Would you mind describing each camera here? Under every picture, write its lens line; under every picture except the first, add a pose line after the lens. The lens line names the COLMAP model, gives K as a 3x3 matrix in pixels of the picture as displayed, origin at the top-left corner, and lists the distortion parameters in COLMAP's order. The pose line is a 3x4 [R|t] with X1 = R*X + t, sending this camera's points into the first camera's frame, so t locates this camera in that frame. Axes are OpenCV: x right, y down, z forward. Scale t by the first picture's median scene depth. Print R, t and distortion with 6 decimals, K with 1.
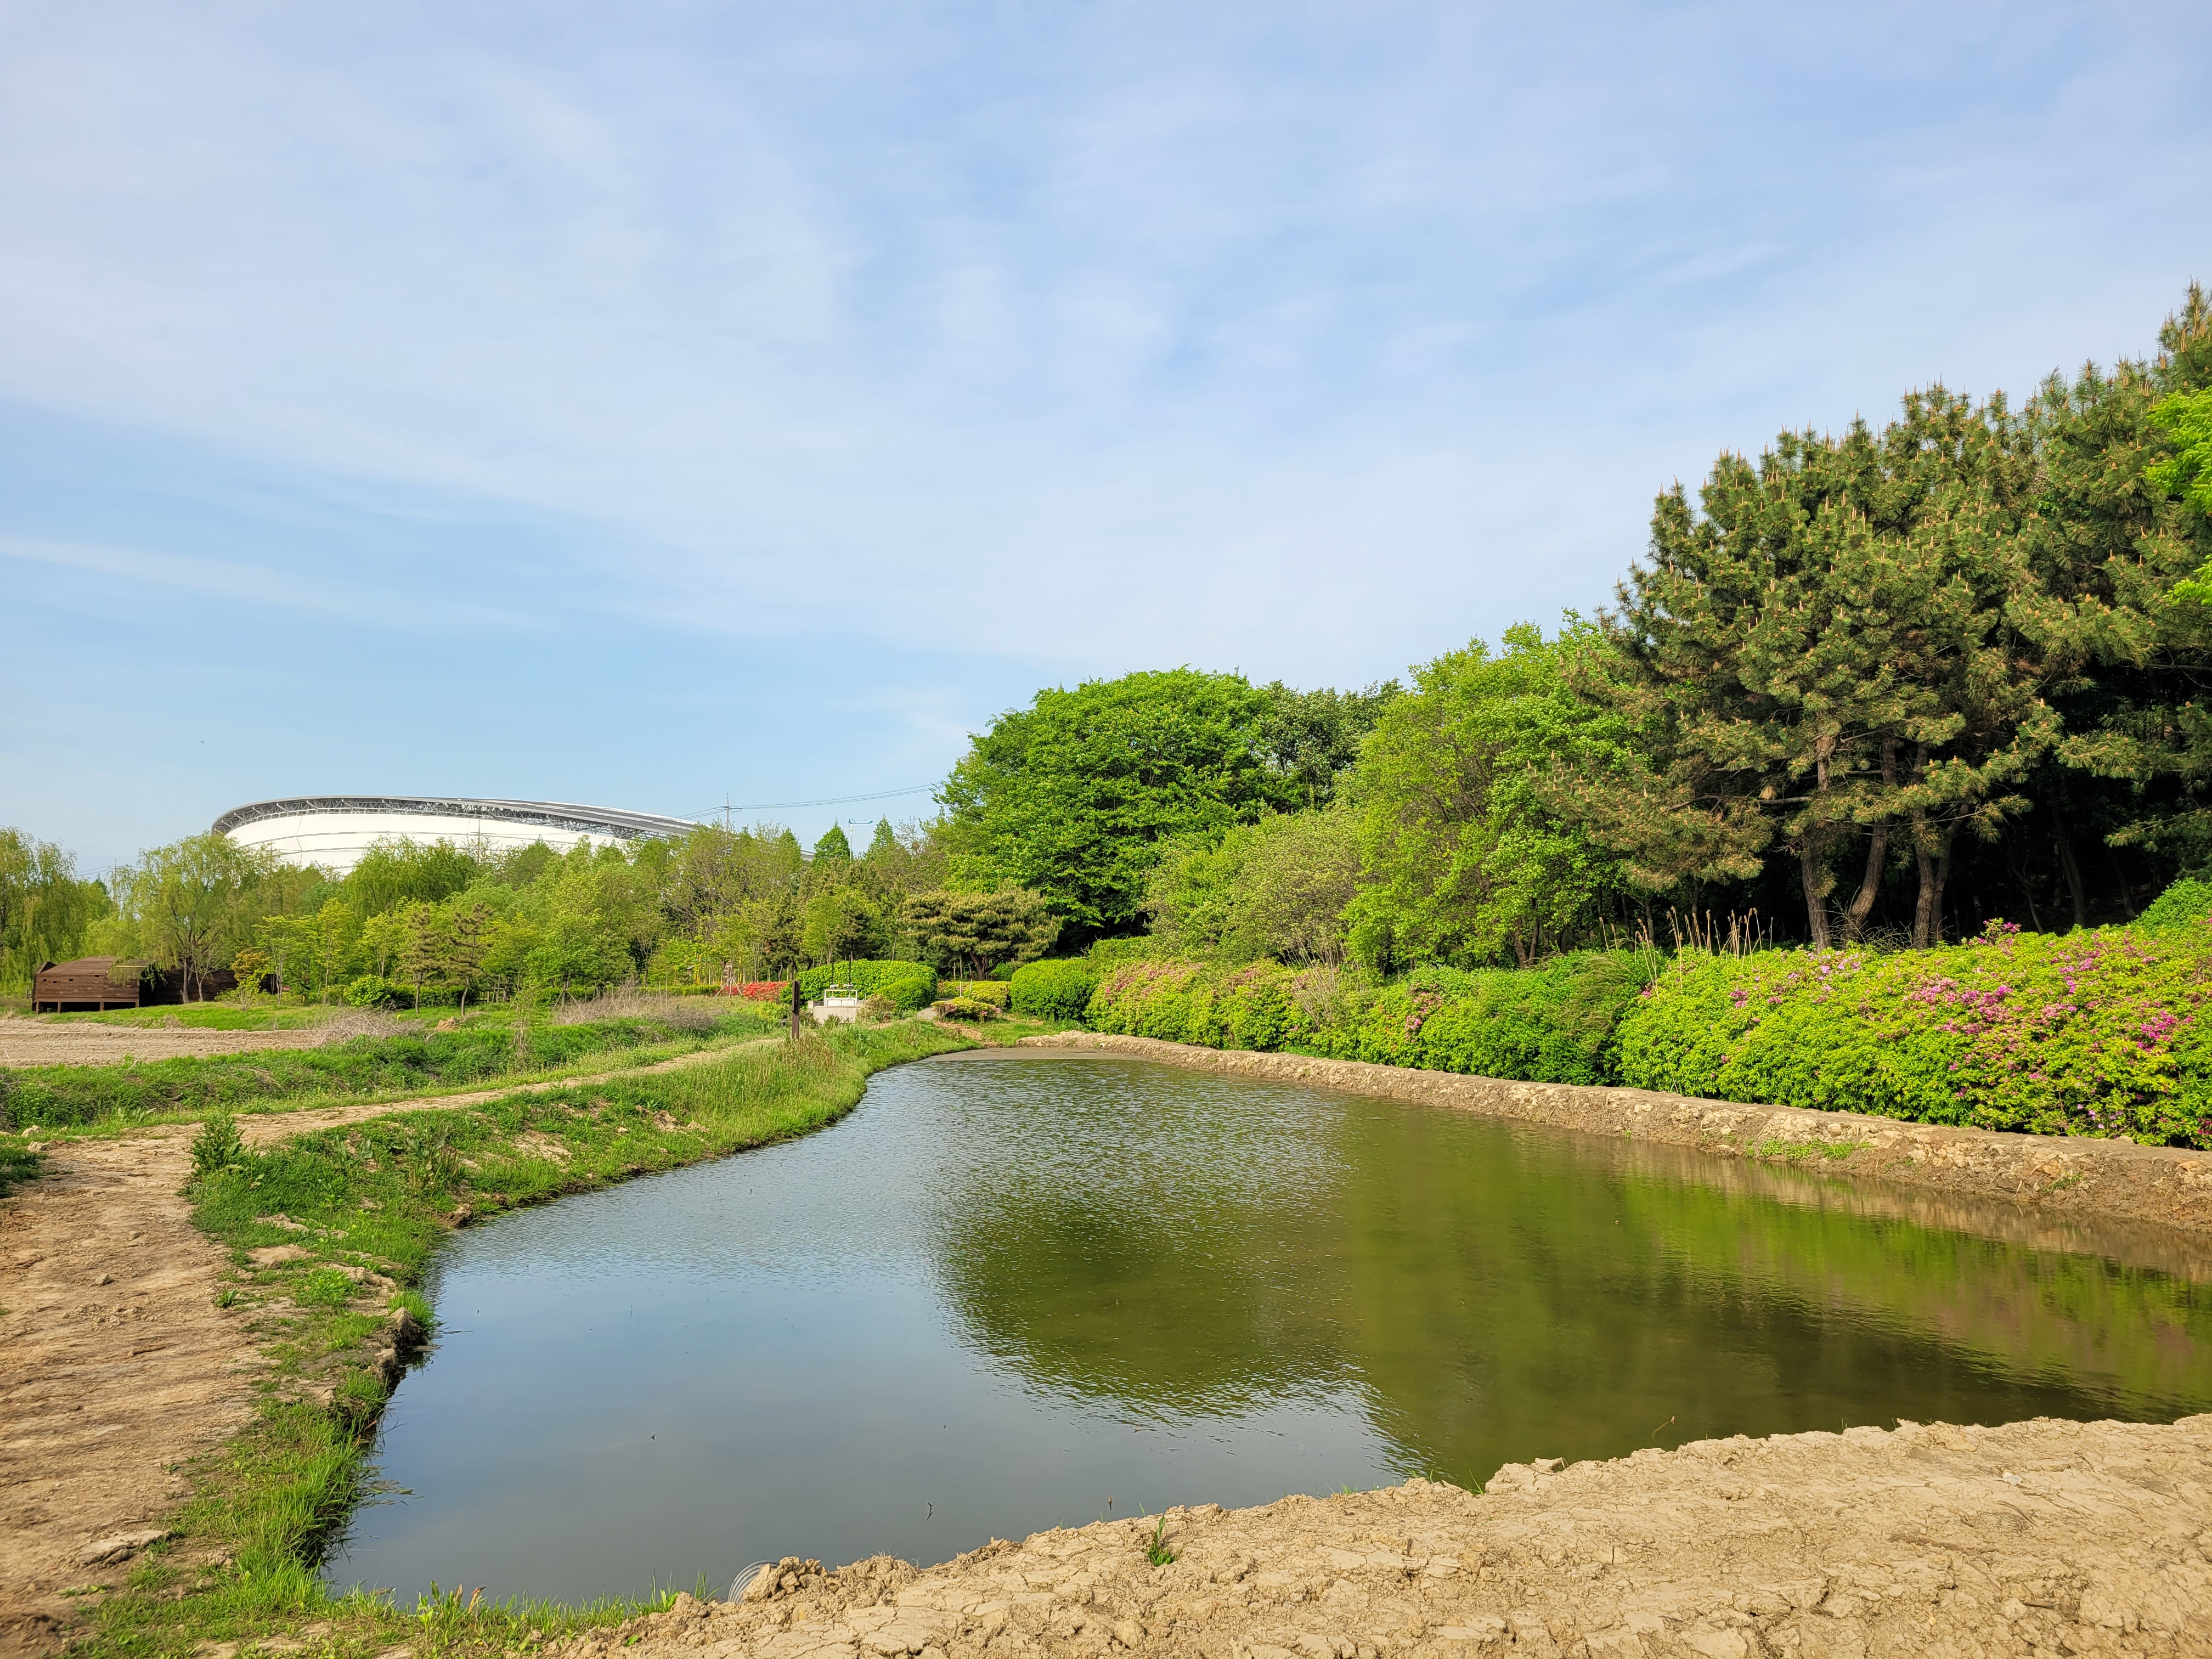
lens RADIAL K [[1654.1, 0, 1101.6], [0, 1654.1, 831.3], [0, 0, 1]] dist [0.050492, -0.040975]
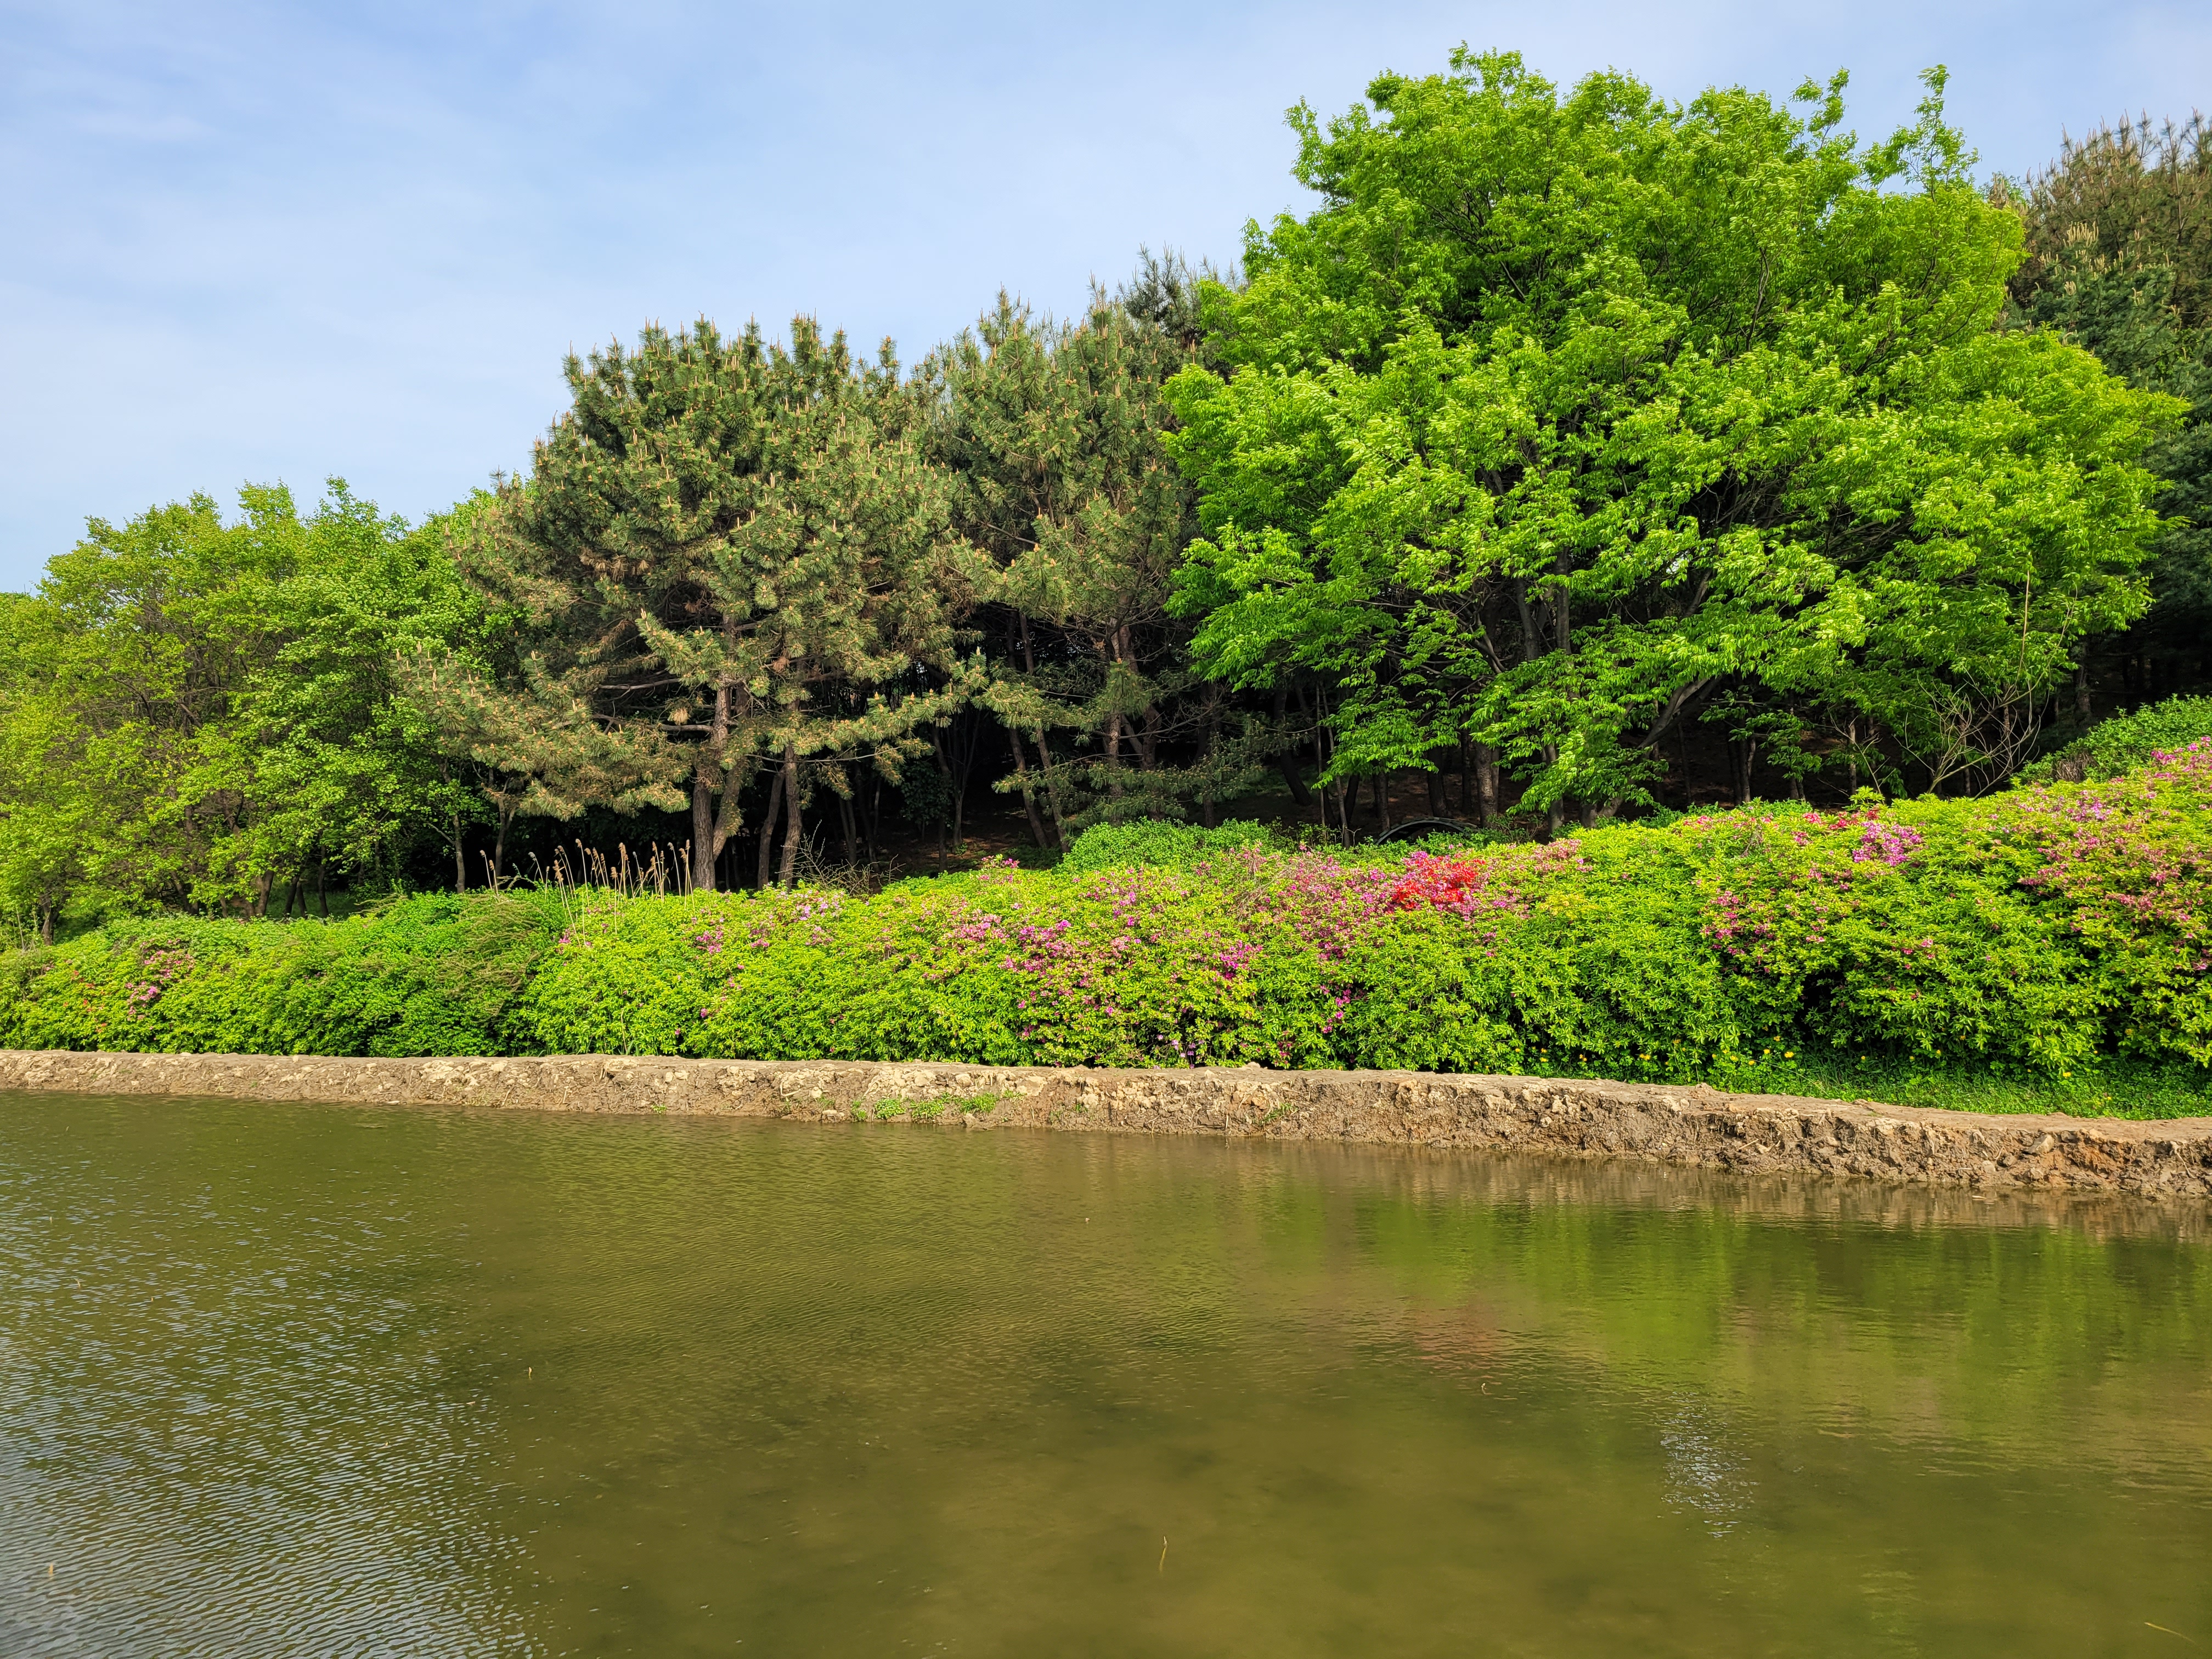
lens RADIAL K [[1654.1, 0, 1108.9], [0, 1654.1, 829.2], [0, 0, 1]] dist [0.050492, -0.040975]
pose [[0.650871, 0.037346, 0.758269, -0.140285], [-0.054449, 0.998514, -0.002441, 0.030498], [-0.757233, -0.039698, 0.651937, 0.268345]]
